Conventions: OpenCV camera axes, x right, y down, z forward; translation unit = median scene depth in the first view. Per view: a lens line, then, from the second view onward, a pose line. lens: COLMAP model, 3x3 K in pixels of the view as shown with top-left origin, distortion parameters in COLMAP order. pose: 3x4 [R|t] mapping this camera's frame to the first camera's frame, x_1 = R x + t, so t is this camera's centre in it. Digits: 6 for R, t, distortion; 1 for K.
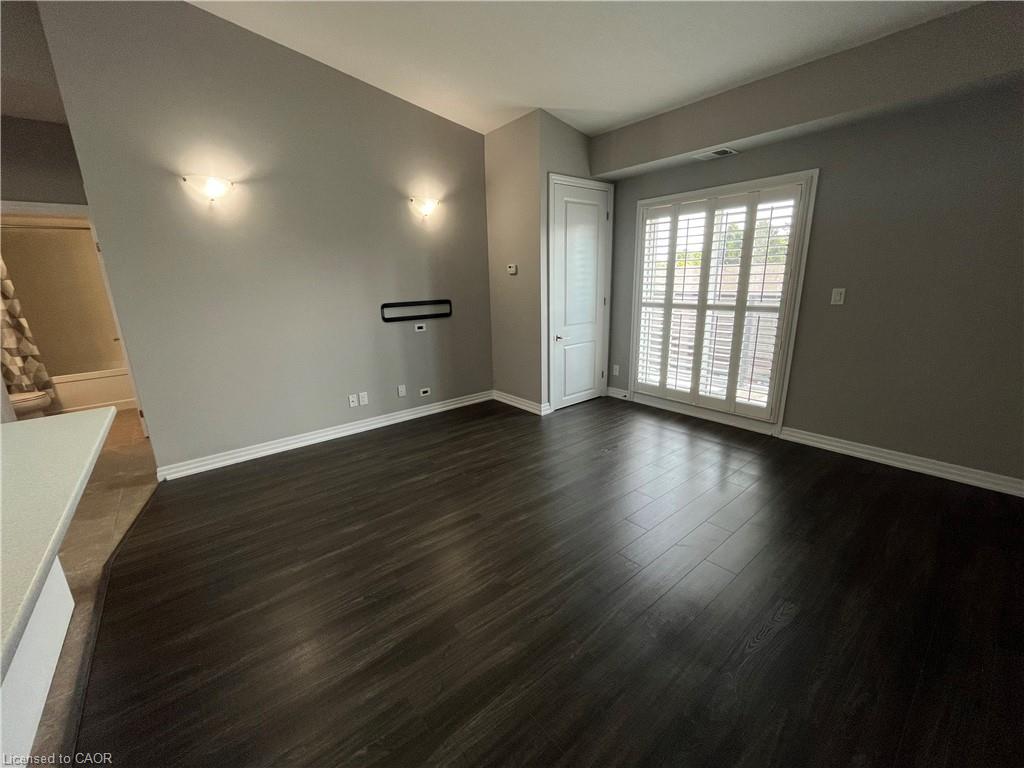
lens RADIAL K [[413.3, 0, 507.5], [0, 413.3, 375.2], [0, 0, 1]] dist [0.001193, -0.000167]
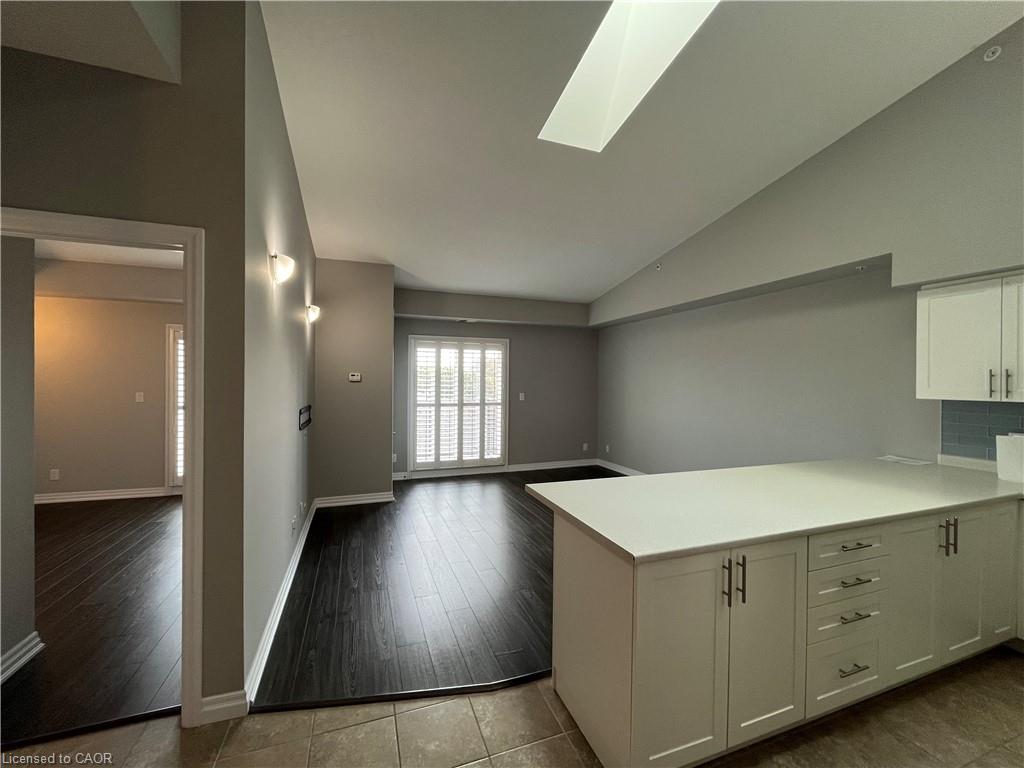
lens RADIAL K [[413.3, 0, 513.4], [0, 413.3, 391.8], [0, 0, 1]] dist [0.001193, -0.000167]
pose [[0.321819, 0.005394, 0.946786, -0.964256], [0.207717, 0.975220, -0.076160, -0.046050], [-0.923735, 0.221174, 0.312723, 0.279413]]
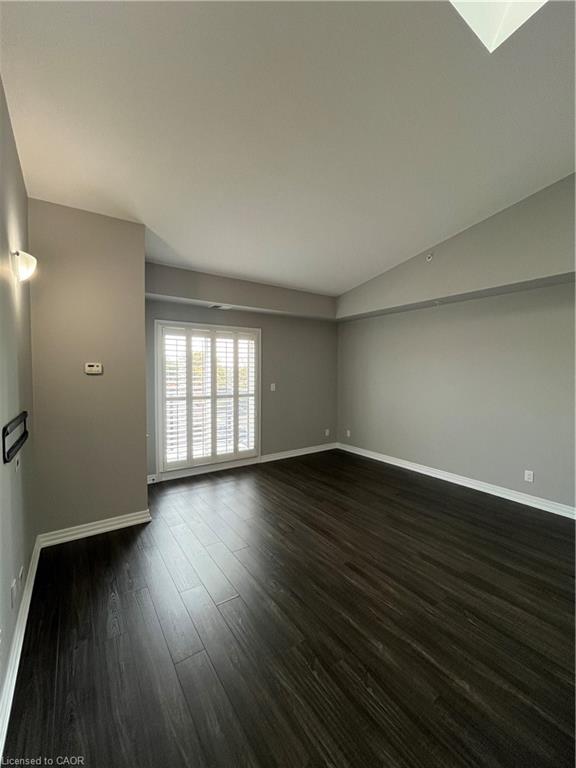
lens RADIAL K [[310.0, 0, 288.1], [0, 310.0, 387.7], [0, 0, 1]] dist [0.001193, -0.000167]
pose [[0.083062, -0.028034, 0.996150, -0.623878], [0.227945, 0.973638, 0.008393, -0.140599], [-0.970124, 0.226371, 0.087263, 0.602736]]
